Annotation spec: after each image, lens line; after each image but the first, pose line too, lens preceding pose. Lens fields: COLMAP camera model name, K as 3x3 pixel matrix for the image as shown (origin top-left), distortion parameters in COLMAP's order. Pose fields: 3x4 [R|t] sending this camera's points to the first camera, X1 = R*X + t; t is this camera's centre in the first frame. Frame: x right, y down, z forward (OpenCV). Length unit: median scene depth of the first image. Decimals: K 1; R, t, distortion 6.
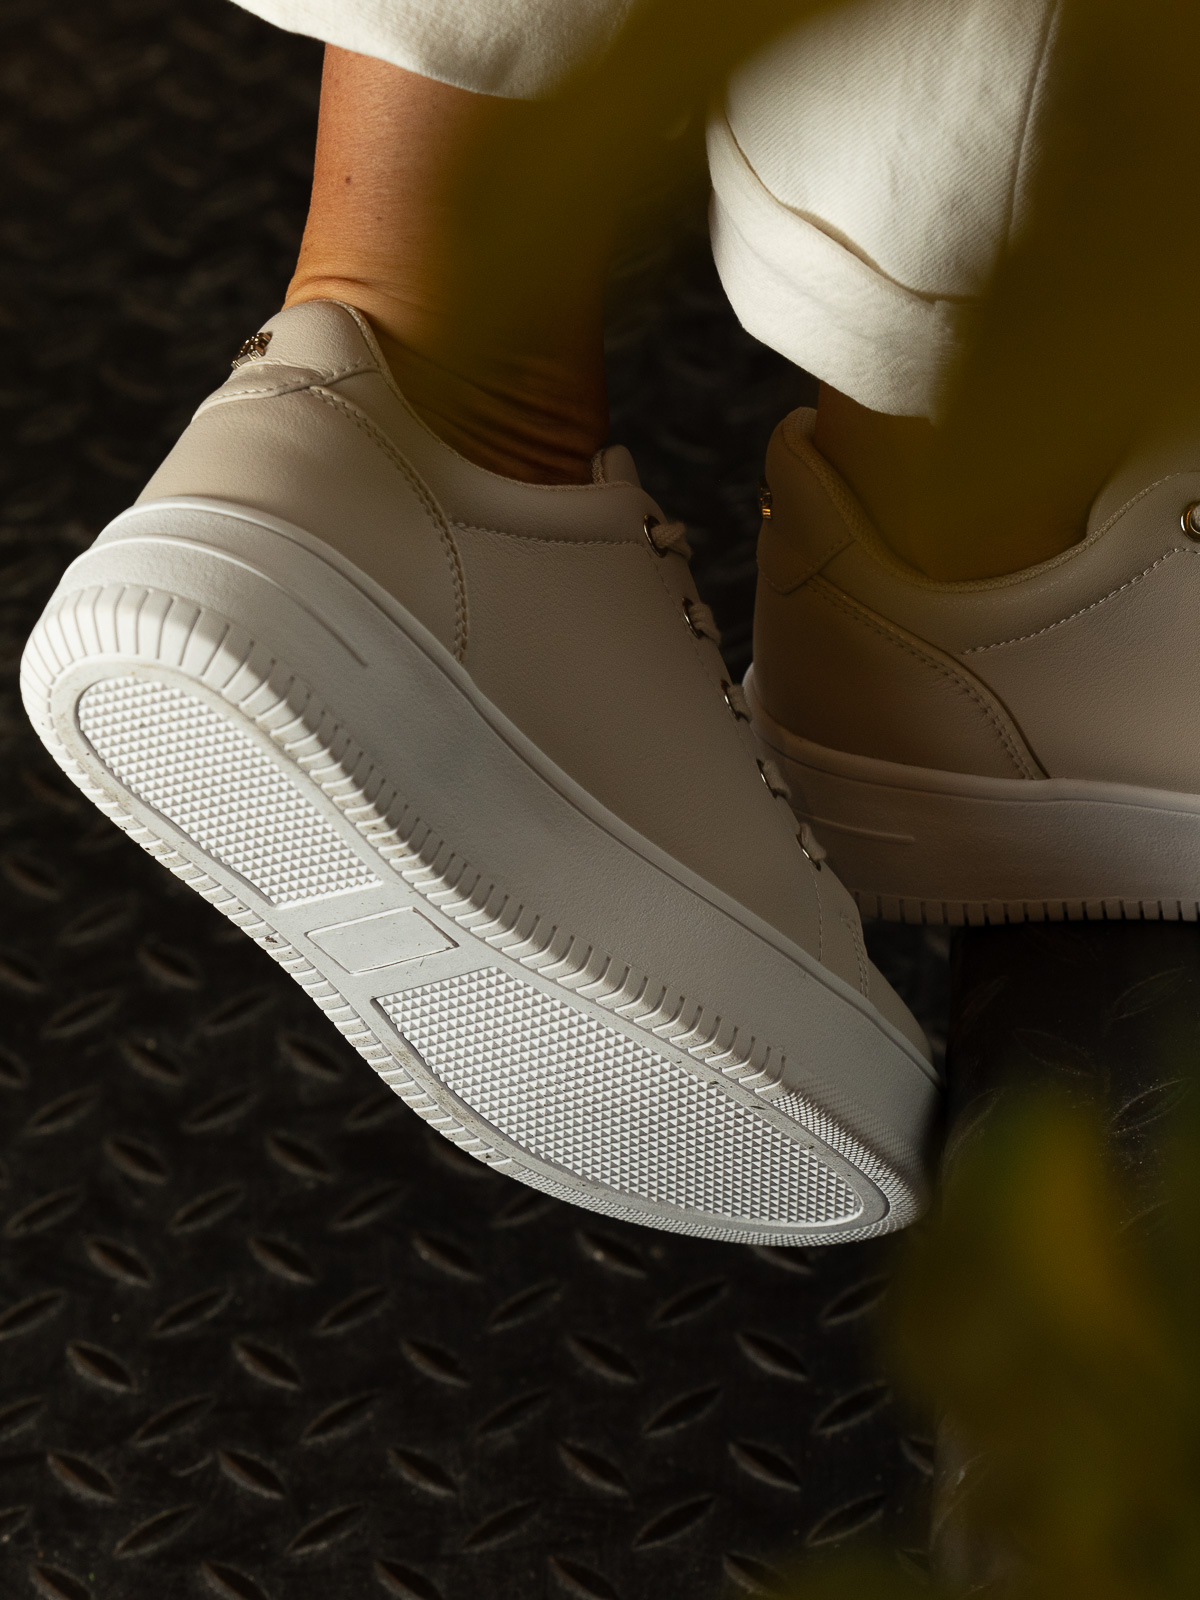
lens RADIAL K [[4870.3, 0, 600.0], [0, 4870.3, 800.0], [0, 0, 1]] dist [0.542709, -0.213747]
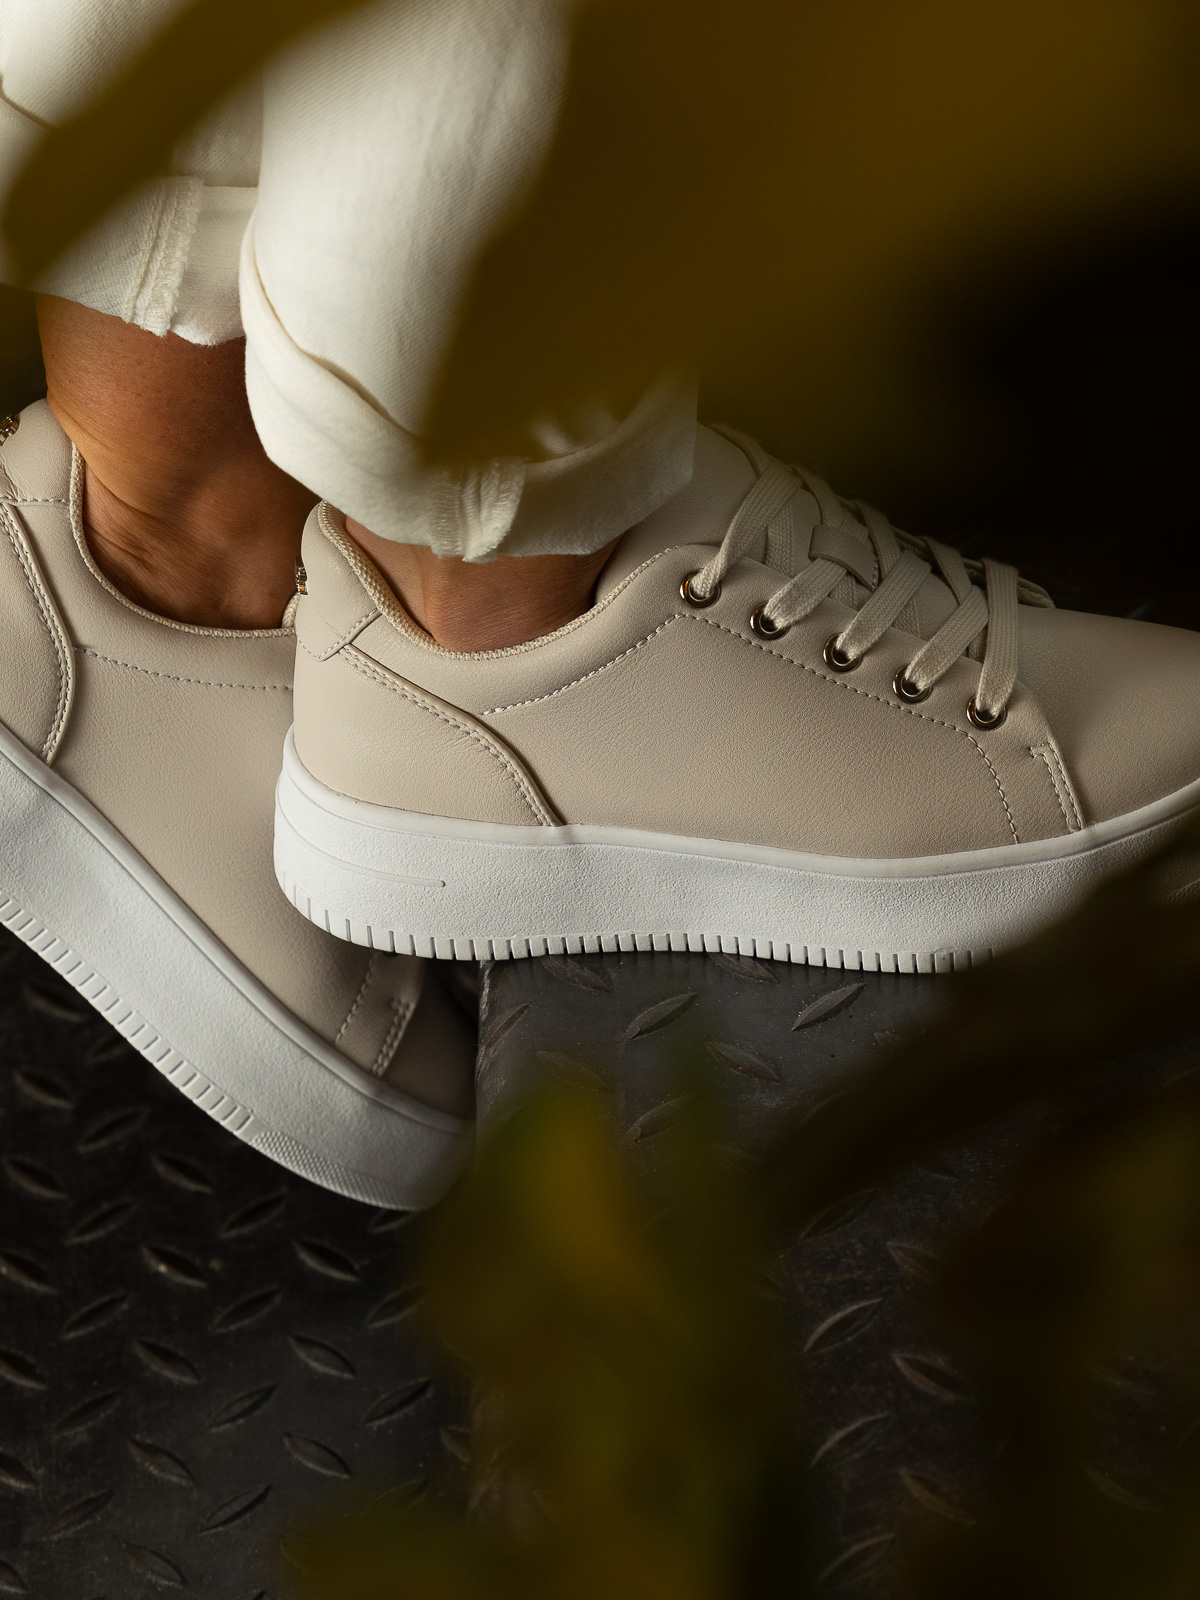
lens RADIAL K [[4870.3, 0, 600.0], [0, 4870.3, 800.0], [0, 0, 1]] dist [0.542709, -0.213747]
pose [[0.995217, -0.025583, 0.094279, -0.003950], [0.026844, 0.999566, -0.012133, 0.003984], [-0.093928, 0.014606, 0.995472, -0.114108]]
